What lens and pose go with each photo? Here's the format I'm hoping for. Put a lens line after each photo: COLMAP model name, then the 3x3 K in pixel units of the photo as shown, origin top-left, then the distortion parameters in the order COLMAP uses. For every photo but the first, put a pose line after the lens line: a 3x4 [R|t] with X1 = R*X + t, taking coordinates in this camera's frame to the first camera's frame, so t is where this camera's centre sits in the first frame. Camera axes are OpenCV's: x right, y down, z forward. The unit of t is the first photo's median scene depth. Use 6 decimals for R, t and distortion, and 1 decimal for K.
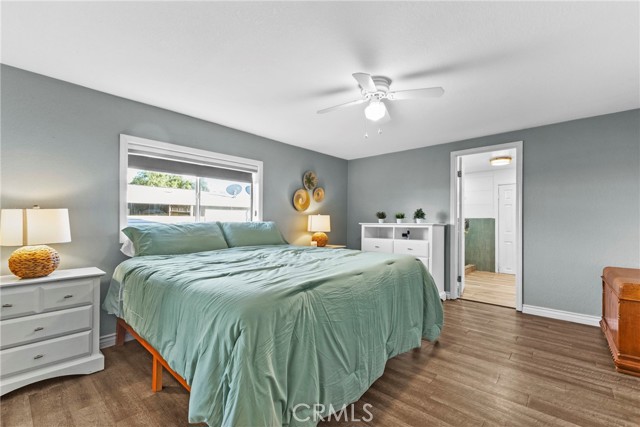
lens RADIAL K [[279.3, 0, 318.8], [0, 279.3, 219.9], [0, 0, 1]] dist [0.010357, 0.000578]
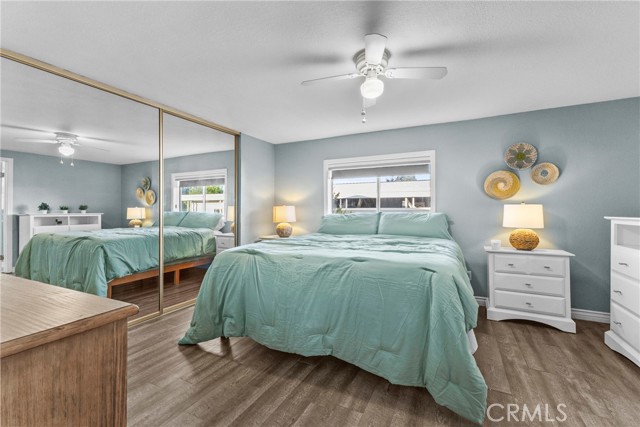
lens RADIAL K [[279.3, 0, 322.1], [0, 279.3, 208.7], [0, 0, 1]] dist [0.010357, 0.000578]
pose [[0.254471, -0.005388, -0.967065, 0.731777], [0.002004, 0.999985, -0.005044, -0.003940], [0.967078, -0.000654, 0.254478, 0.446654]]
